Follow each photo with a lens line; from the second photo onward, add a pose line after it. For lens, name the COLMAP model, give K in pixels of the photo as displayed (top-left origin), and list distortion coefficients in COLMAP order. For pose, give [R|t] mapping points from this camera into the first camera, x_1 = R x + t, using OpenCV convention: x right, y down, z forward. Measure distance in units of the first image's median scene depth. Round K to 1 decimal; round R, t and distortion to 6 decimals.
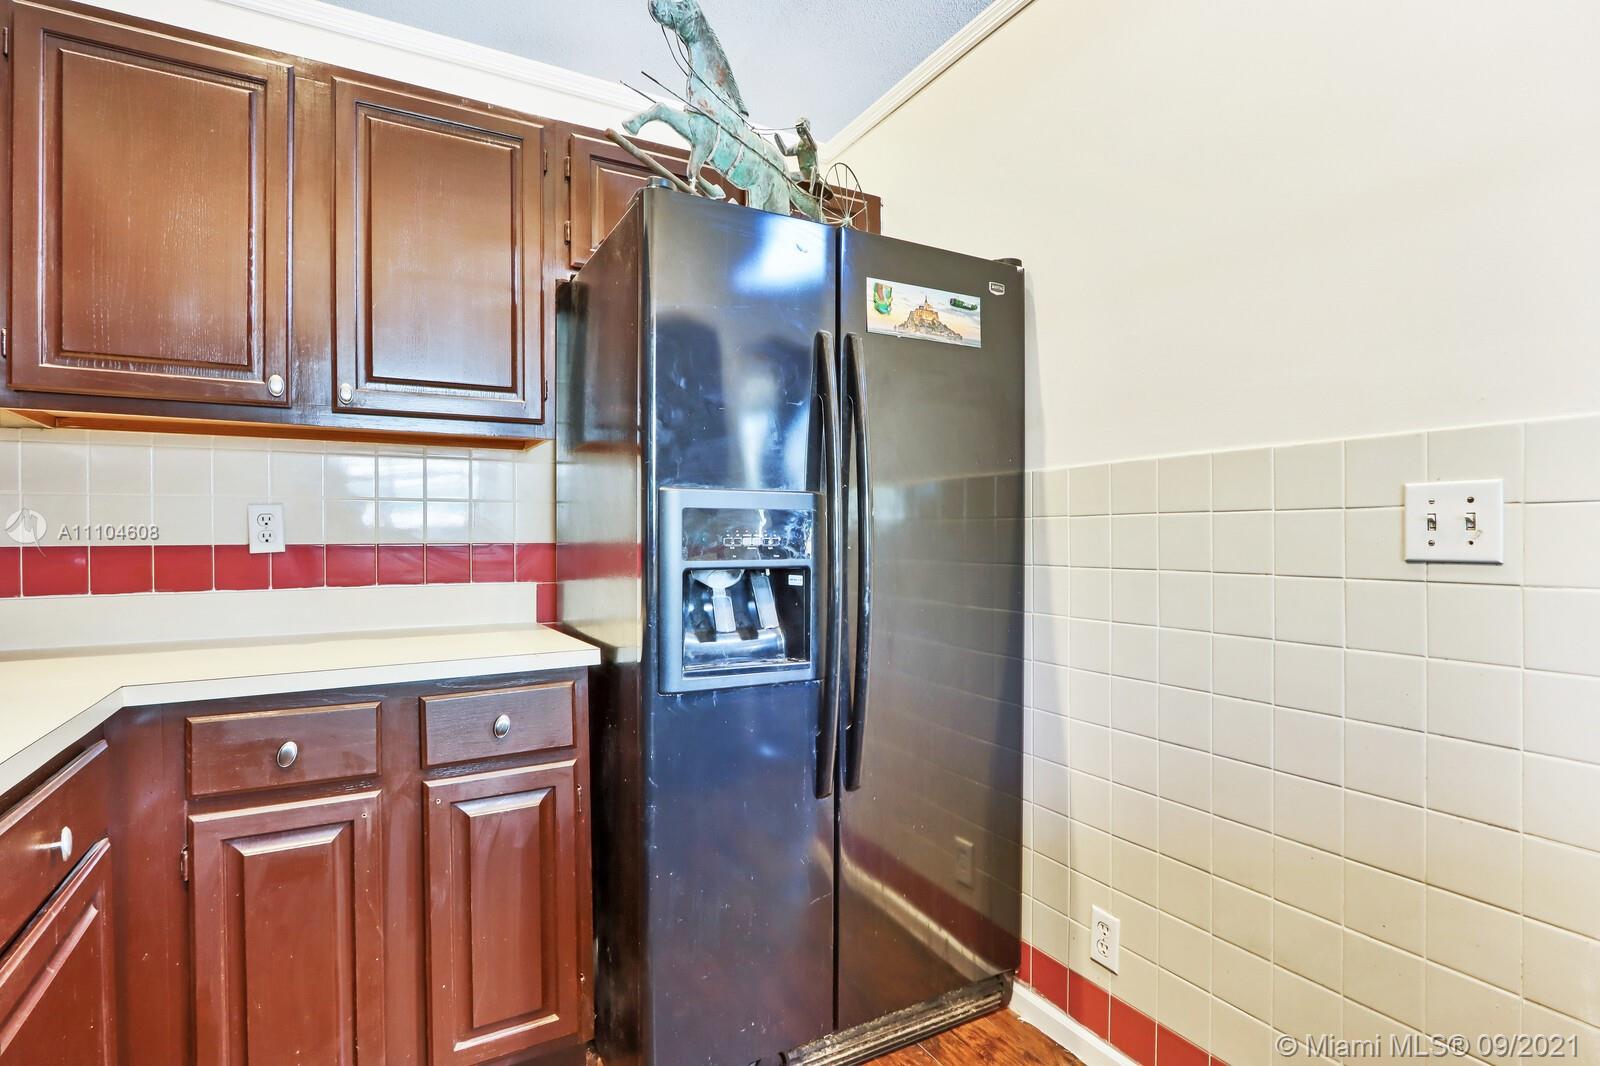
lens RADIAL K [[742.4, 0, 792.2], [0, 742.4, 533.1], [0, 0, 1]] dist [-0.016311, 0.000721]
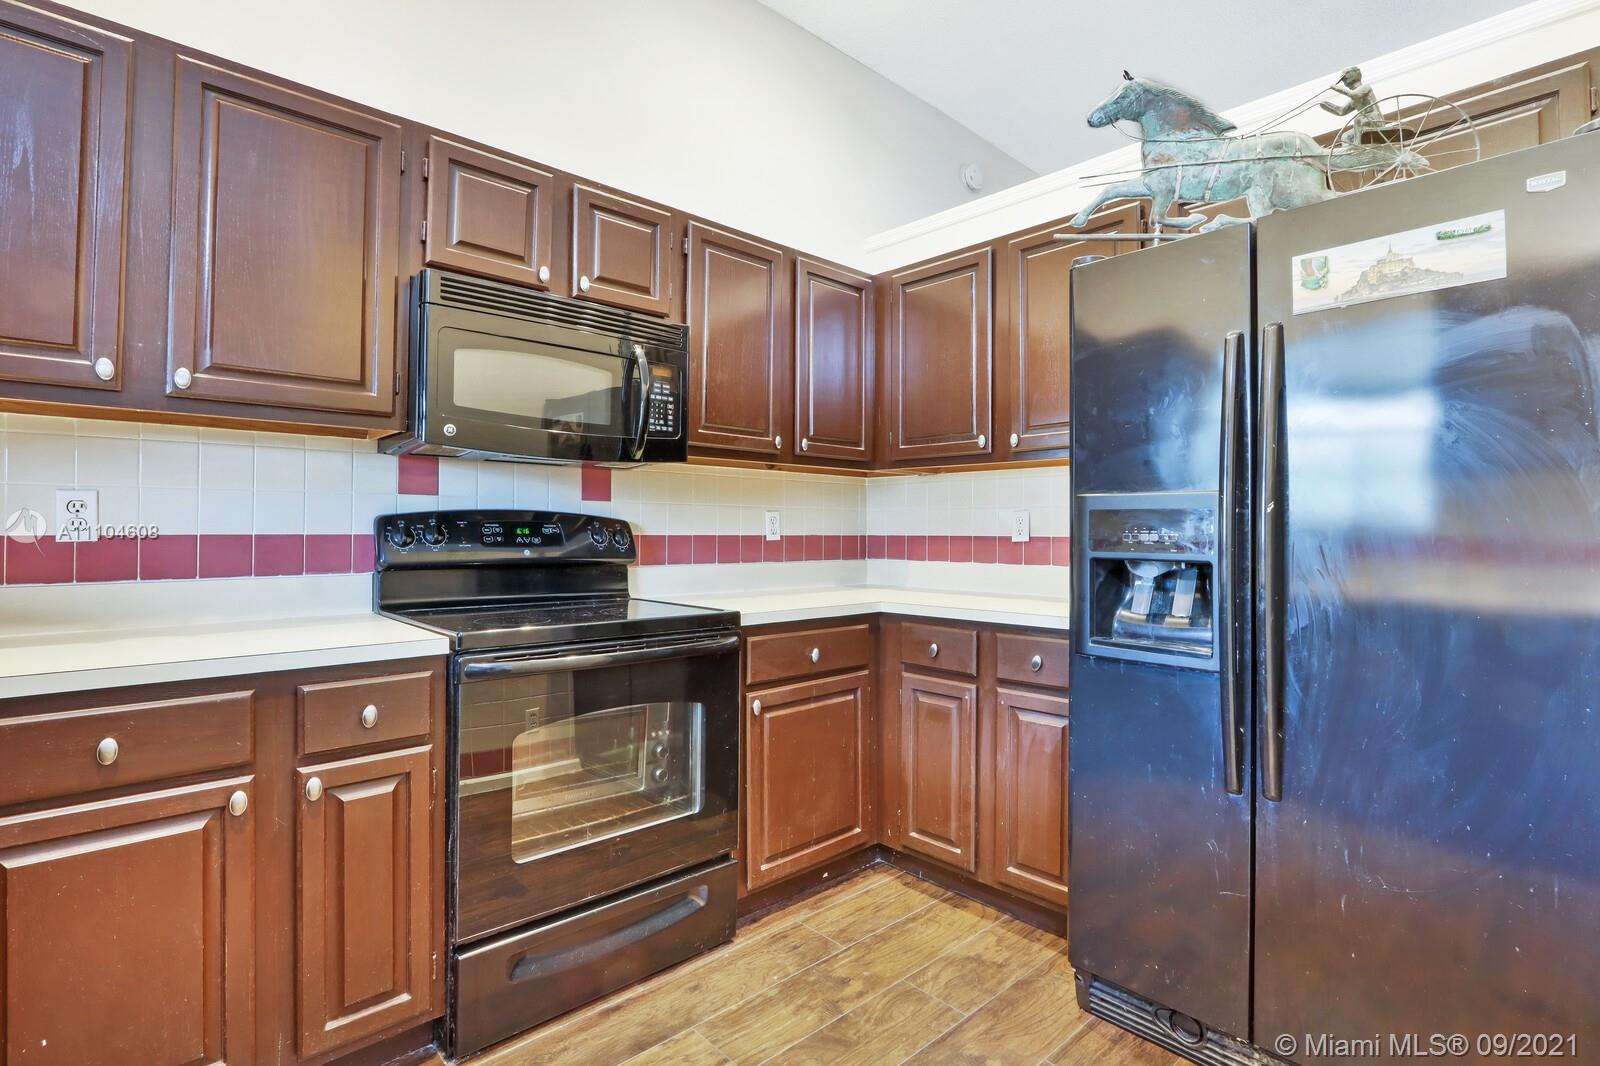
lens RADIAL K [[779.8, 0, 805.0], [0, 779.8, 526.4], [0, 0, 1]] dist [-0.019108, 0.000159]
pose [[0.256468, -0.001775, -0.966551, 0.940925], [-0.007725, 0.999963, -0.003886, 0.003364], [0.966522, 0.008463, 0.256445, 0.168204]]
